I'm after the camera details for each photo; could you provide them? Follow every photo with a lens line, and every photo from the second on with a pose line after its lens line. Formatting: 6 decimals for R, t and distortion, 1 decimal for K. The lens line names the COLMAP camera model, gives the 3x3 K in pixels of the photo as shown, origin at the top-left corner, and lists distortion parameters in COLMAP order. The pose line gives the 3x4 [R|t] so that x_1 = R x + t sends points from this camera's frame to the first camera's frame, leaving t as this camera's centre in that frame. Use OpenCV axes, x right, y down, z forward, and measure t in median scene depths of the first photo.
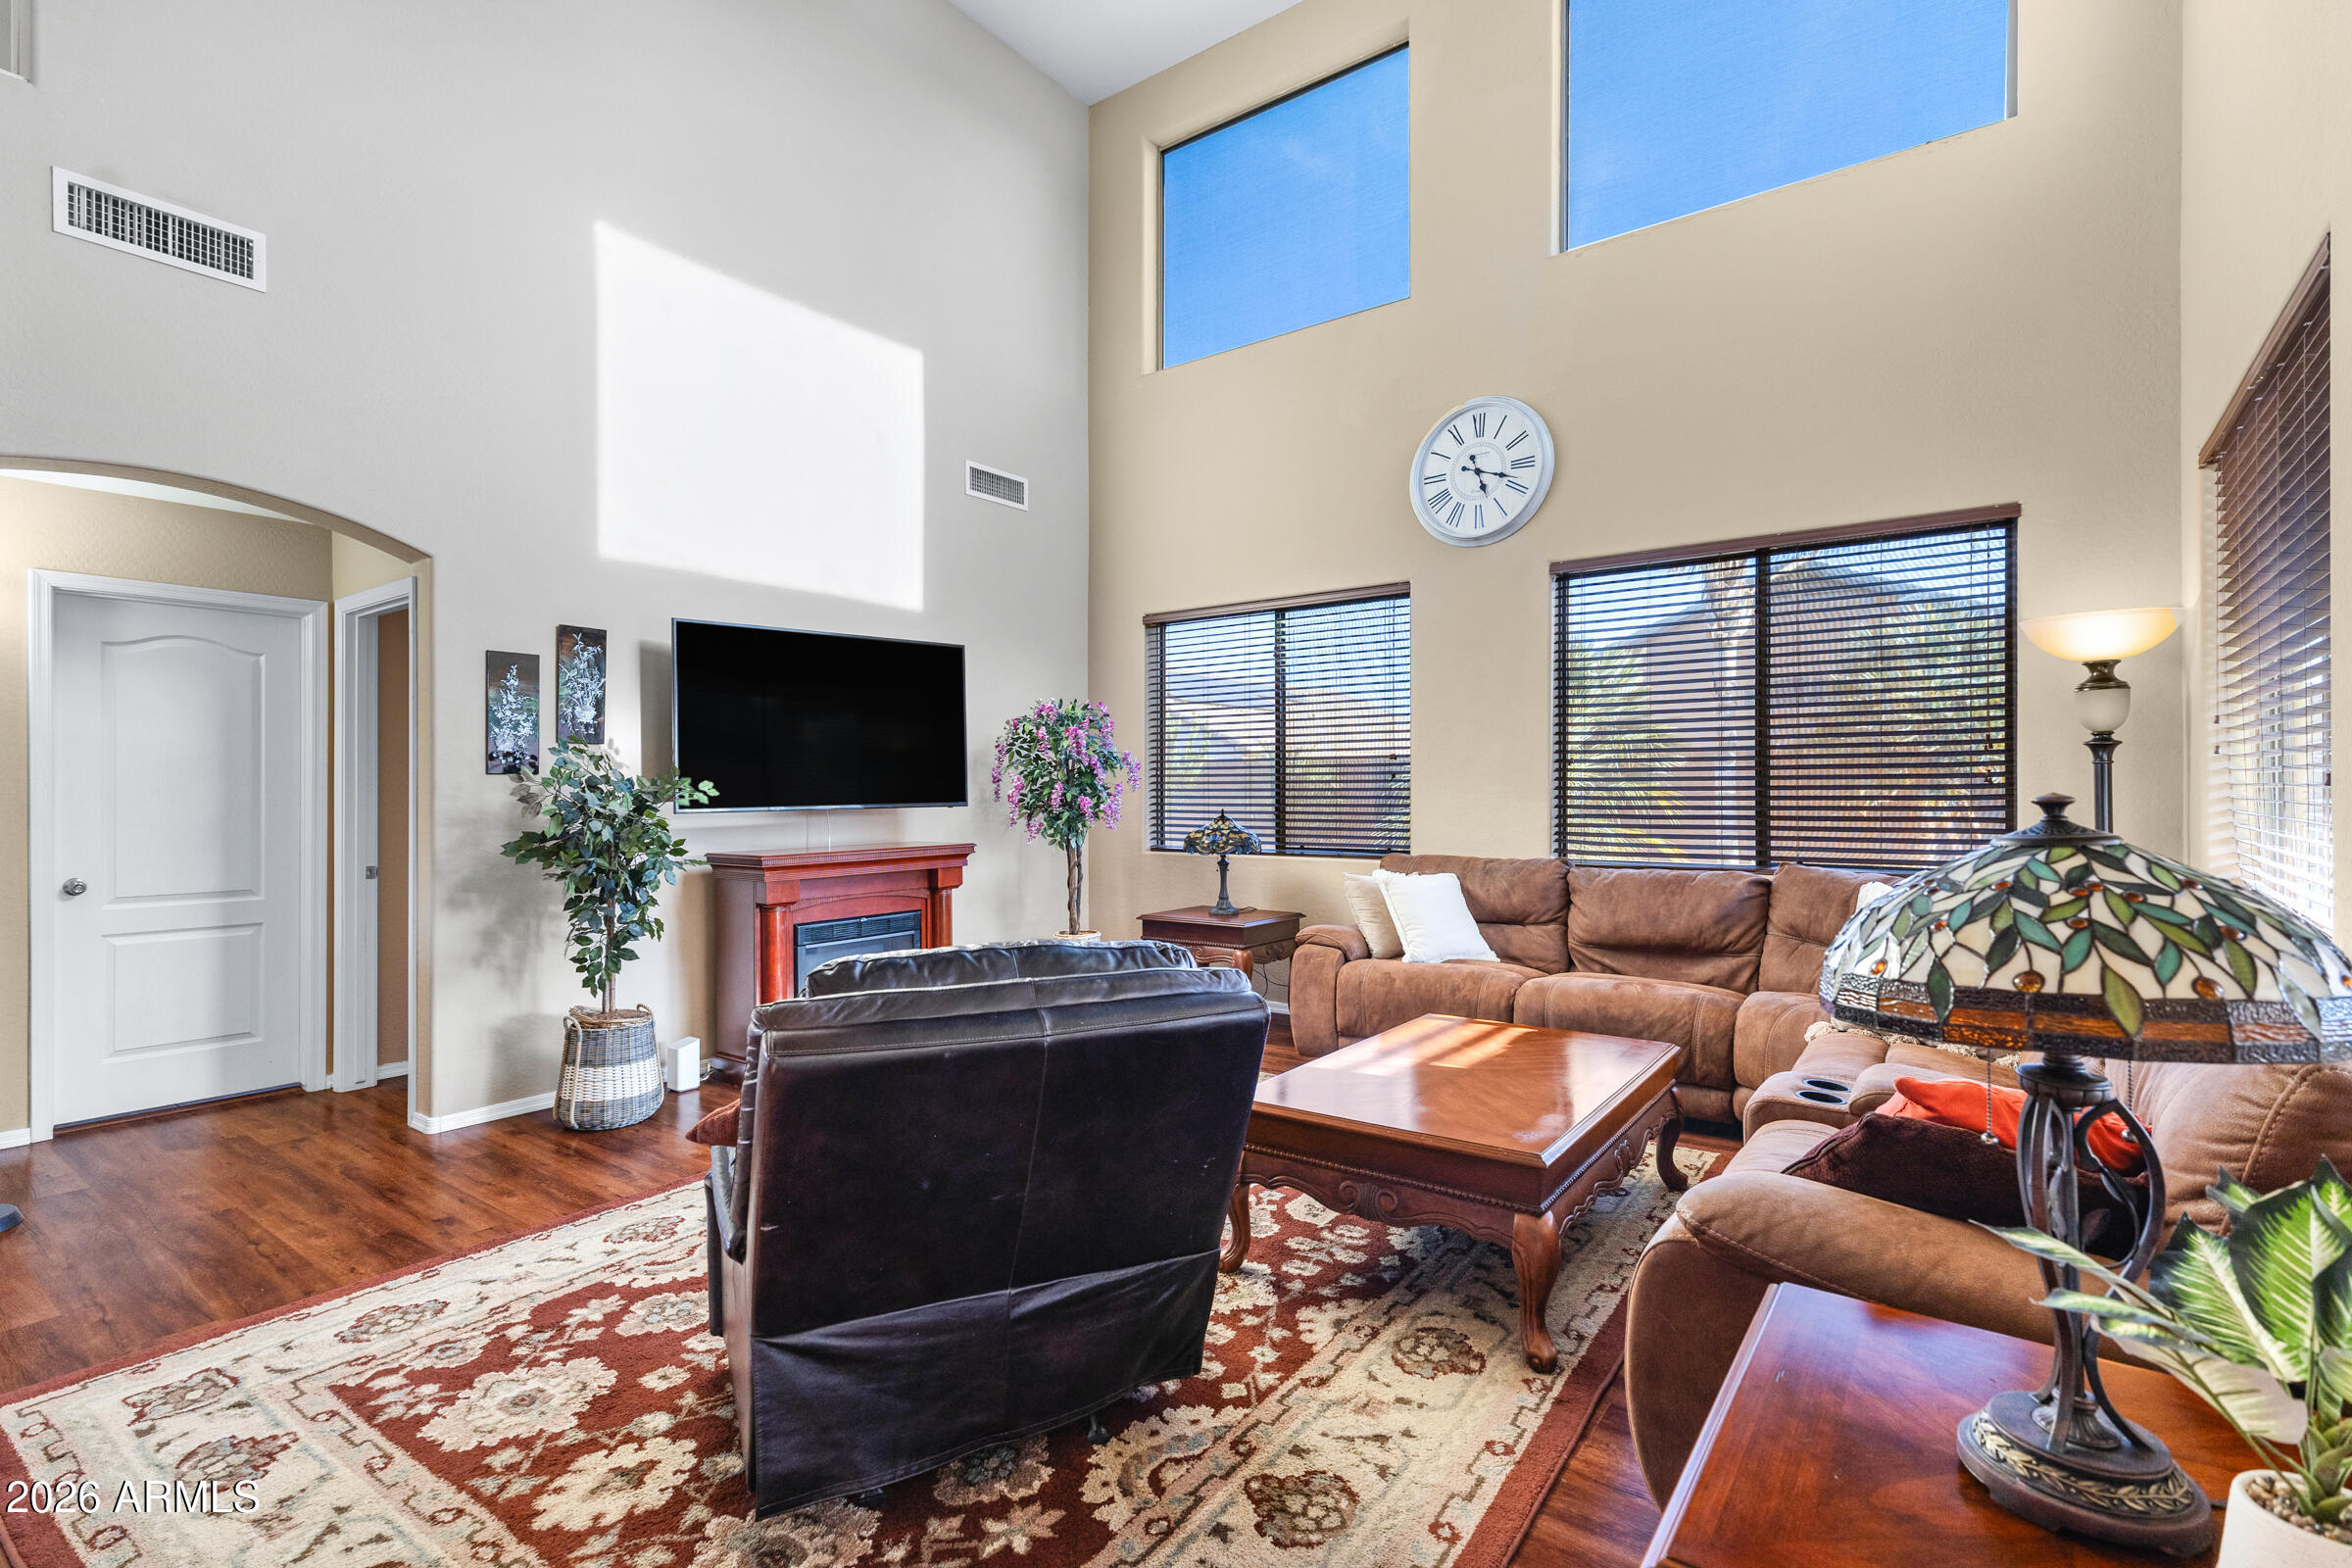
lens RADIAL K [[1105.4, 0, 1186.4], [0, 1105.4, 780.4], [0, 0, 1]] dist [0.015067, -0.000873]
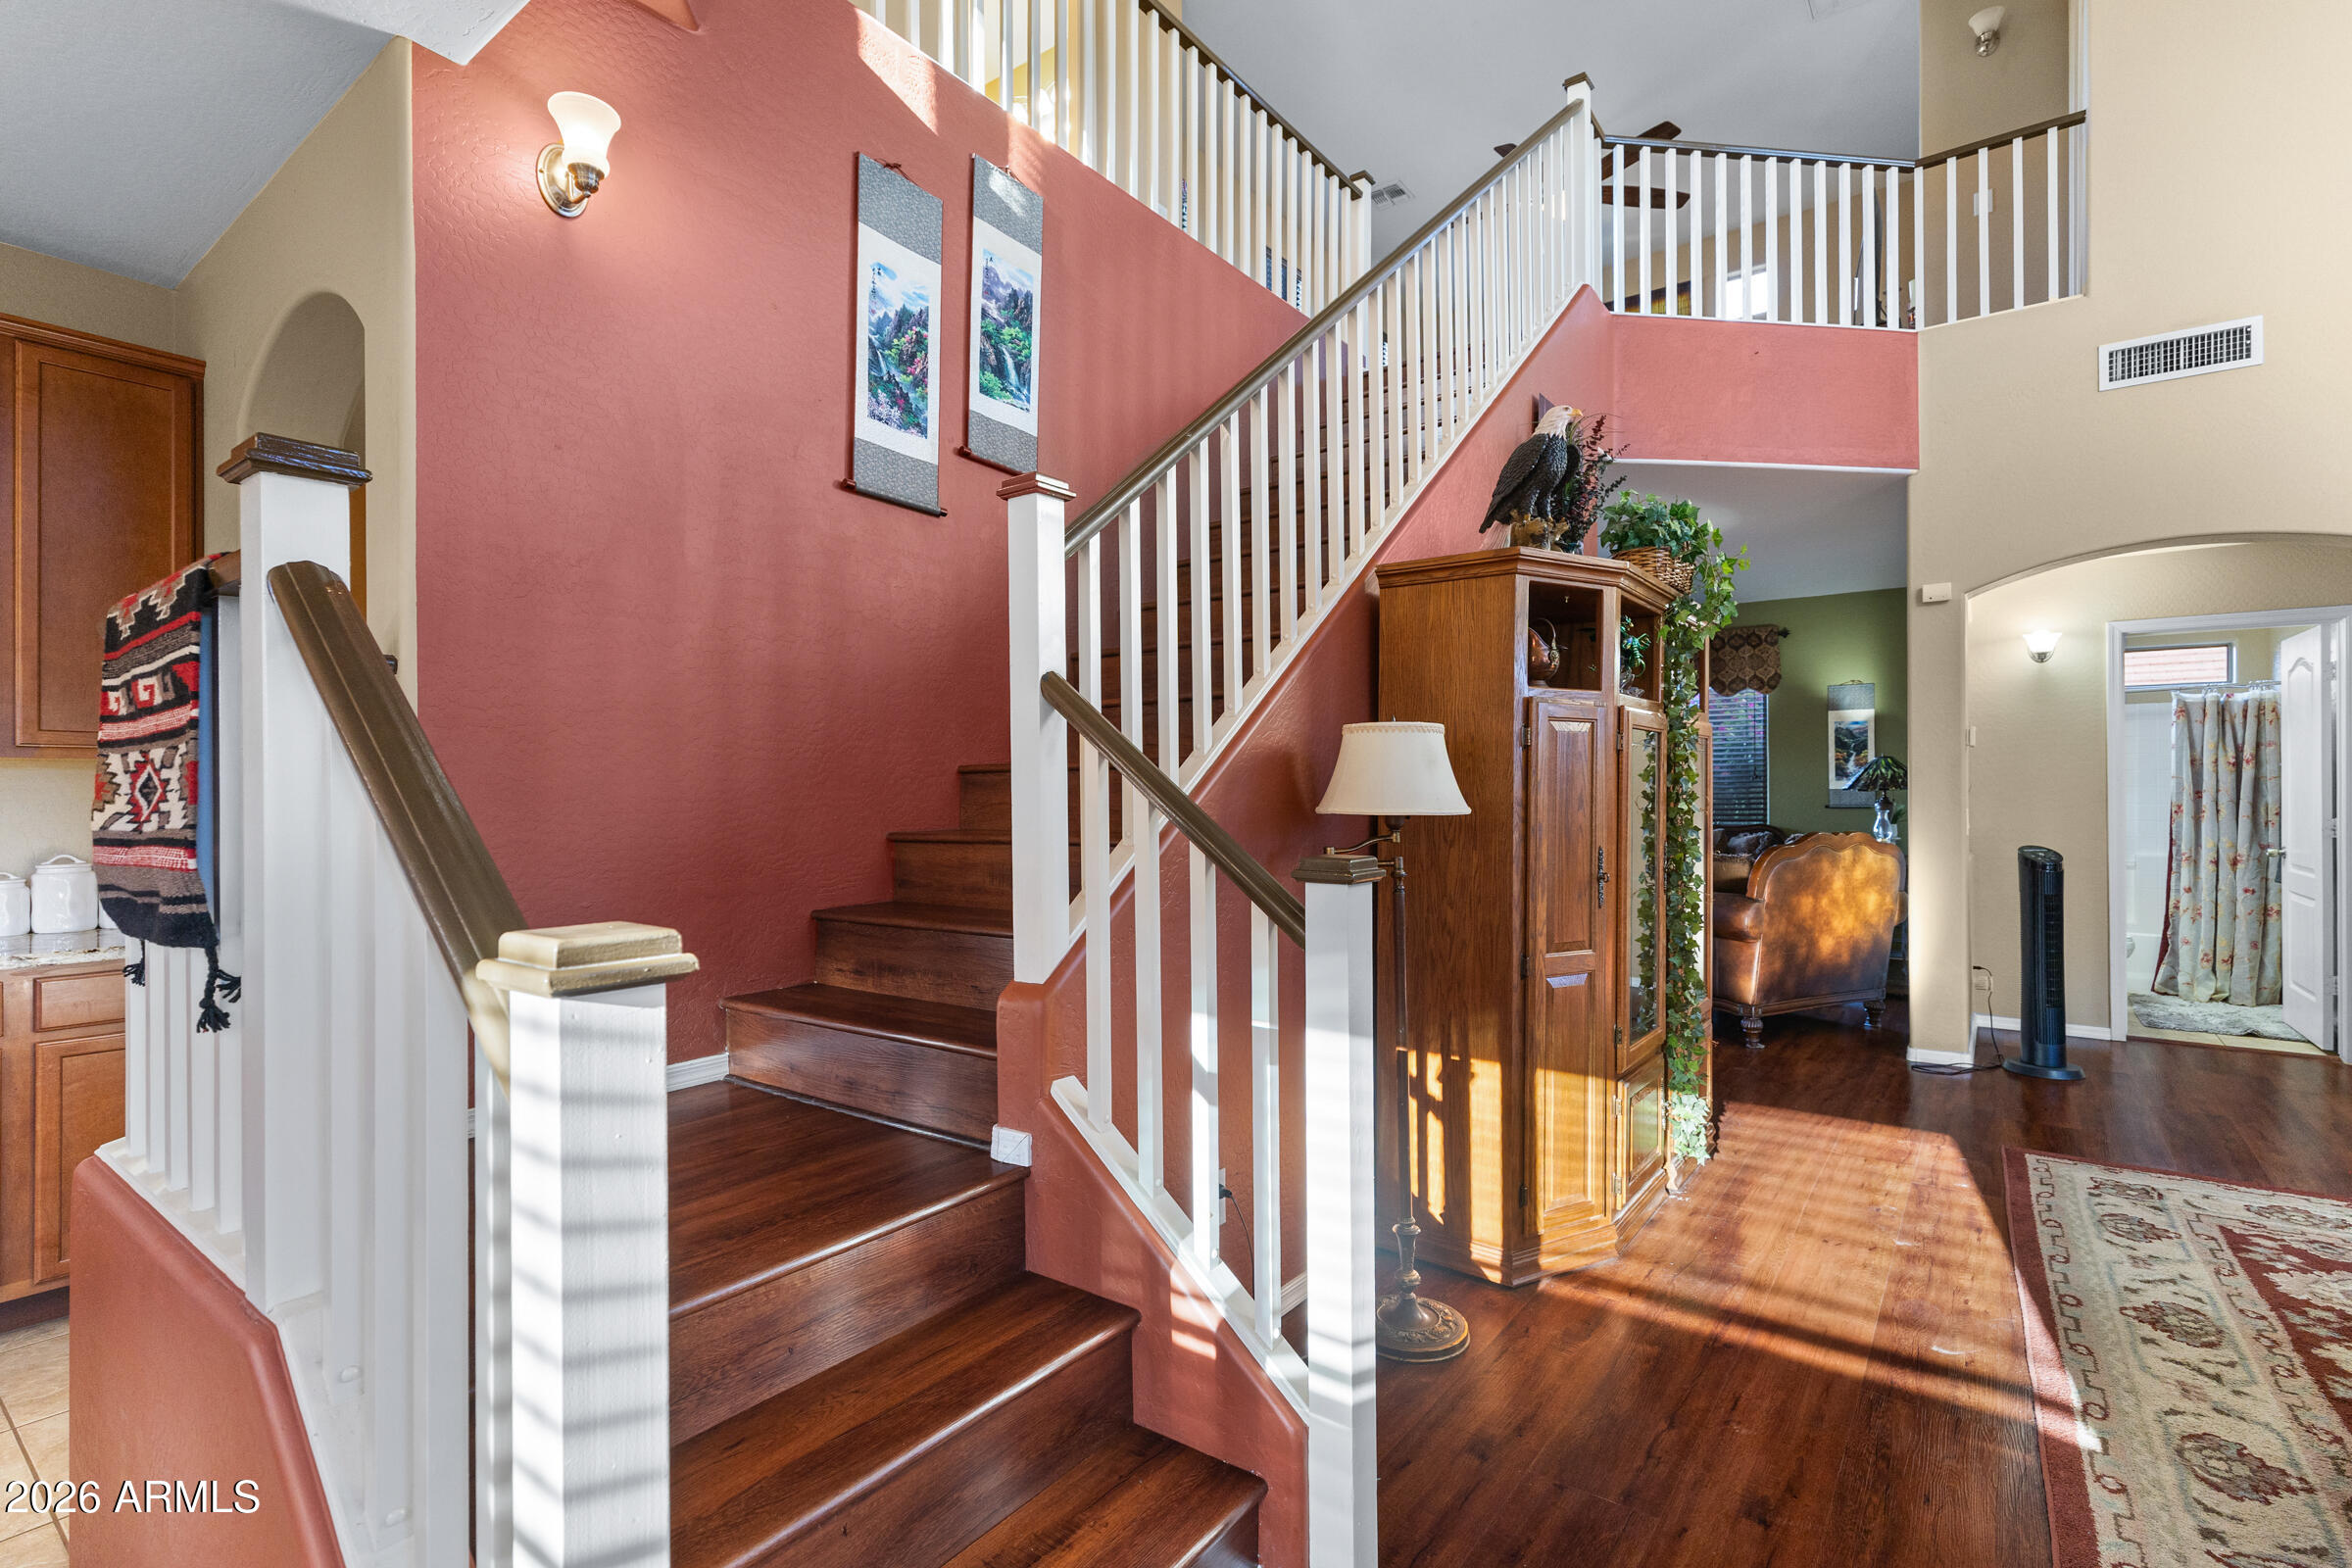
lens RADIAL K [[1088.7, 0, 1170.8], [0, 1088.7, 782.0], [0, 0, 1]] dist [0.007977, -0.001355]
pose [[-0.006137, -0.002900, -0.999977, 0.544474], [0.008921, 0.999956, -0.002955, -0.000024], [0.999941, -0.008939, -0.006111, -0.241607]]
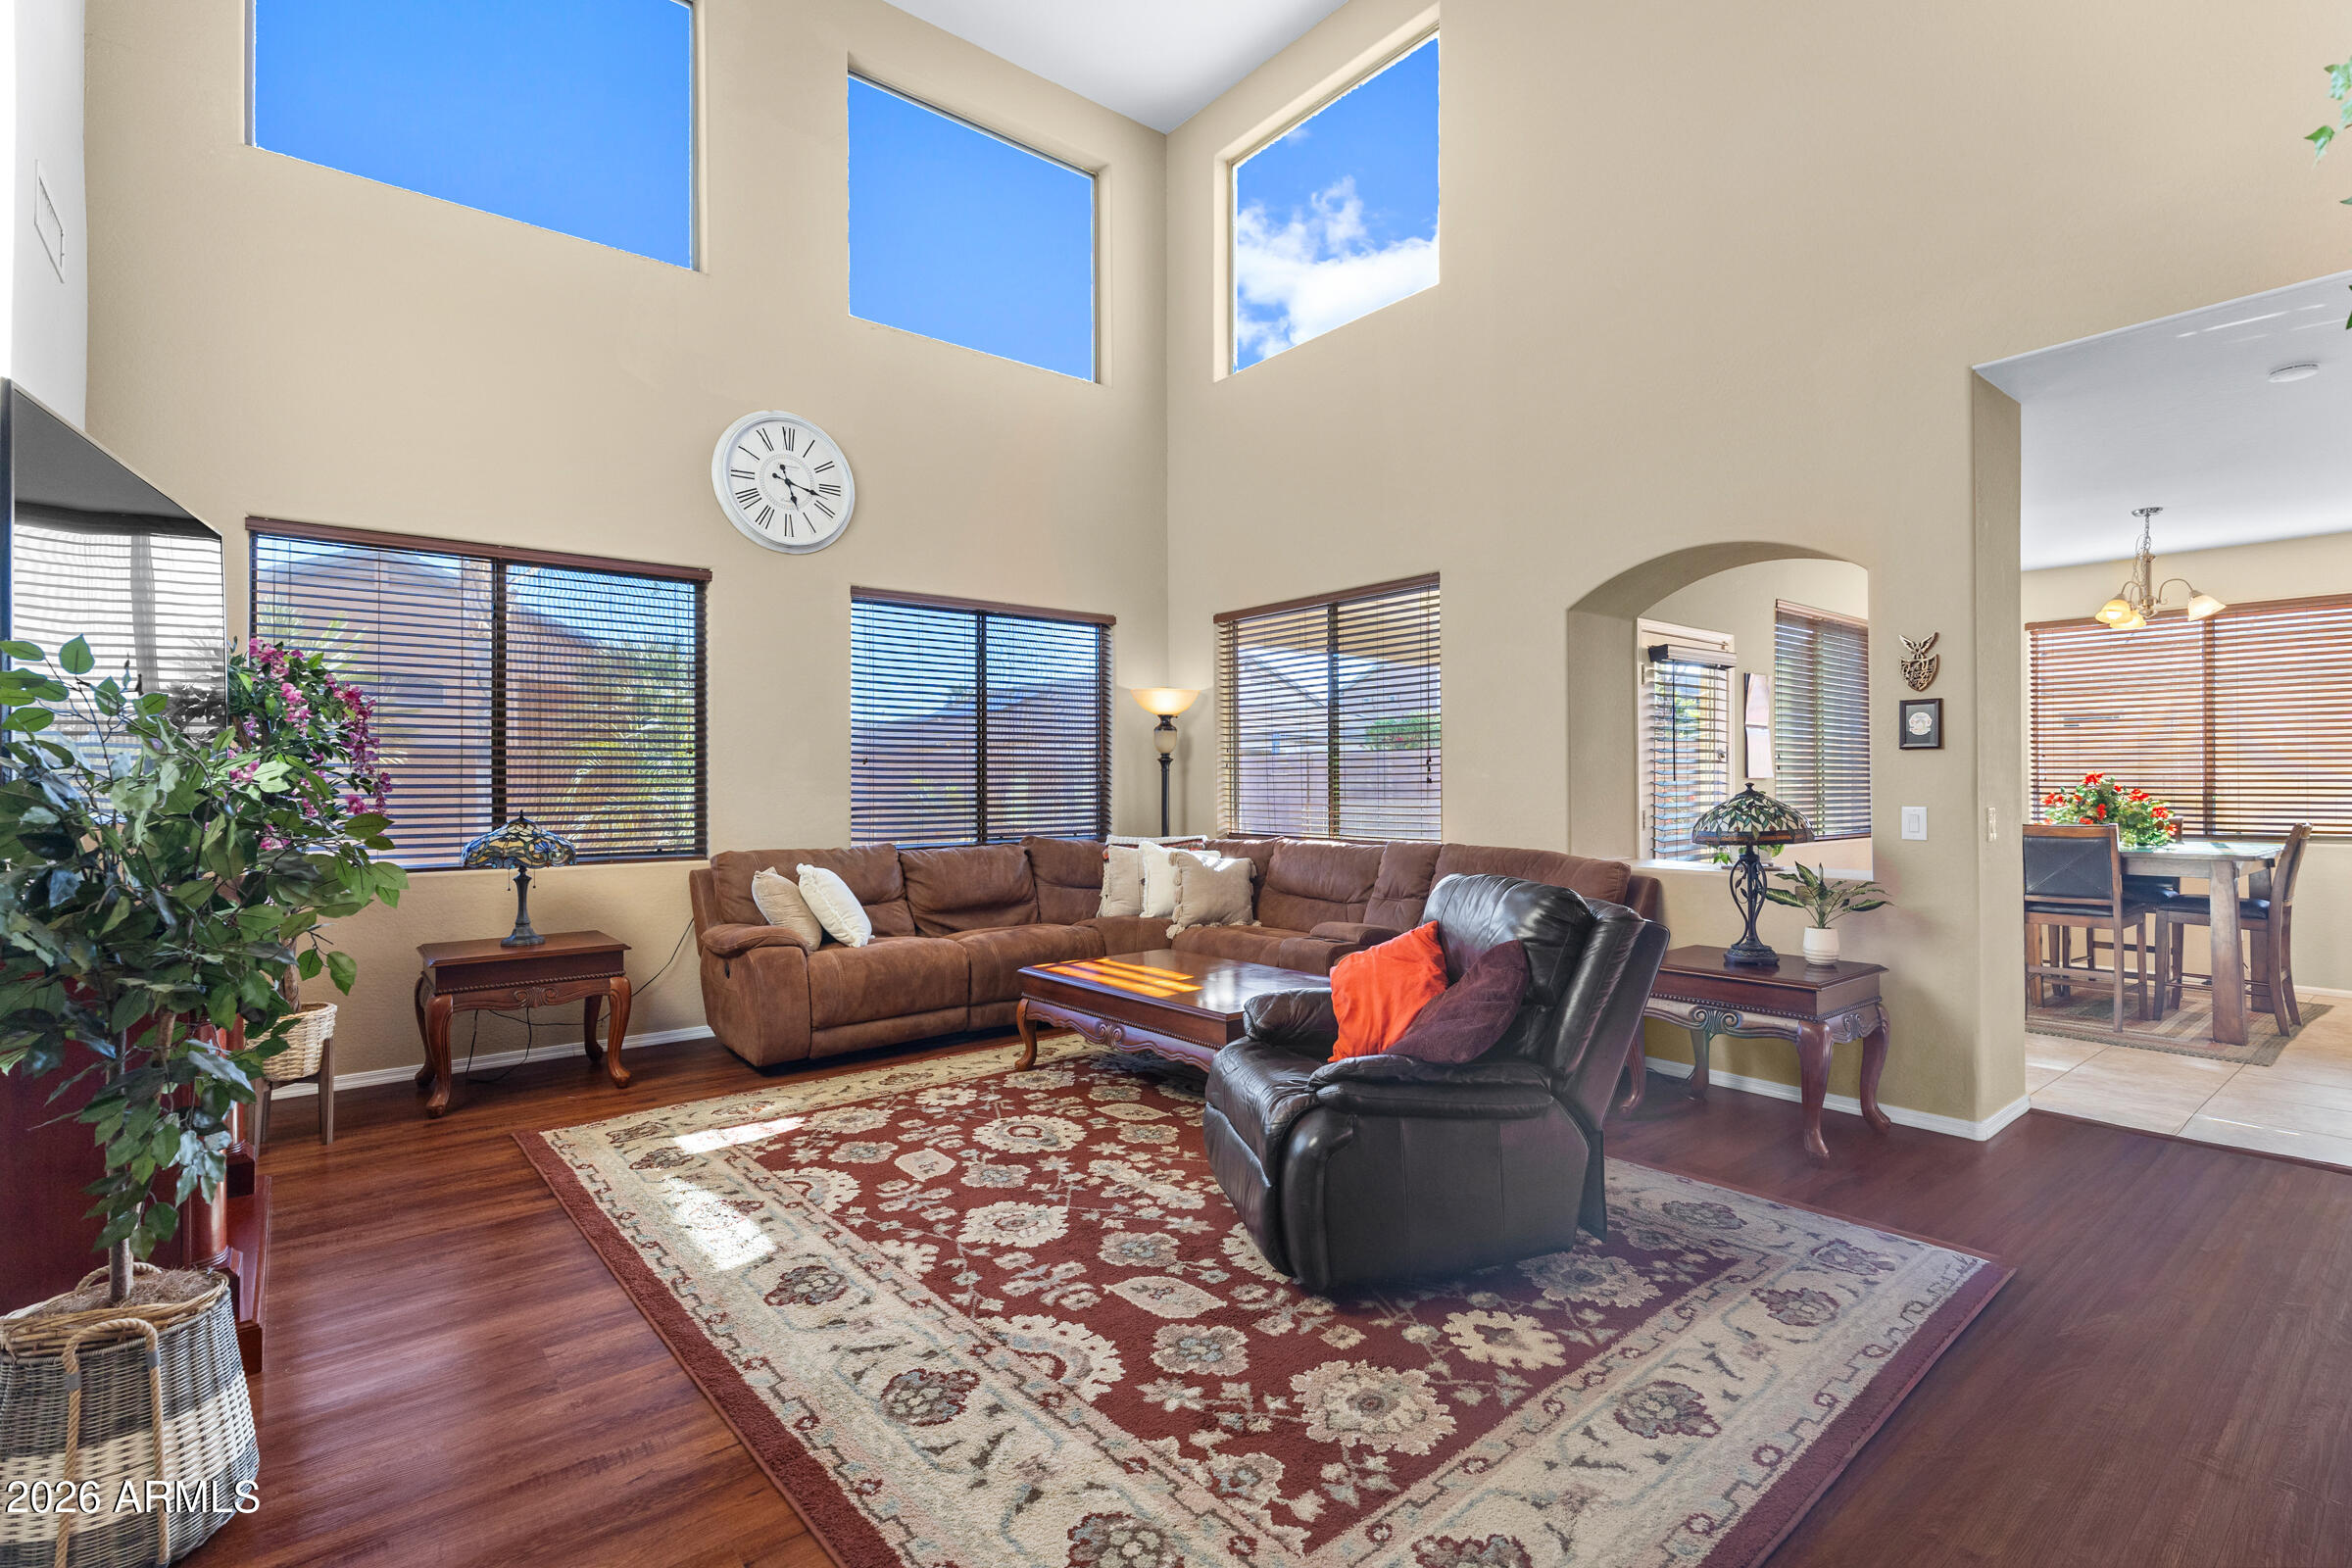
lens RADIAL K [[1088.7, 0, 1183.2], [0, 1088.7, 782.2], [0, 0, 1]] dist [0.007977, -0.001355]
pose [[0.241386, 0.004990, 0.970416, -1.465765], [-0.005103, 0.999979, -0.003873, 0.016265], [-0.970416, -0.004017, 0.241407, 0.873817]]
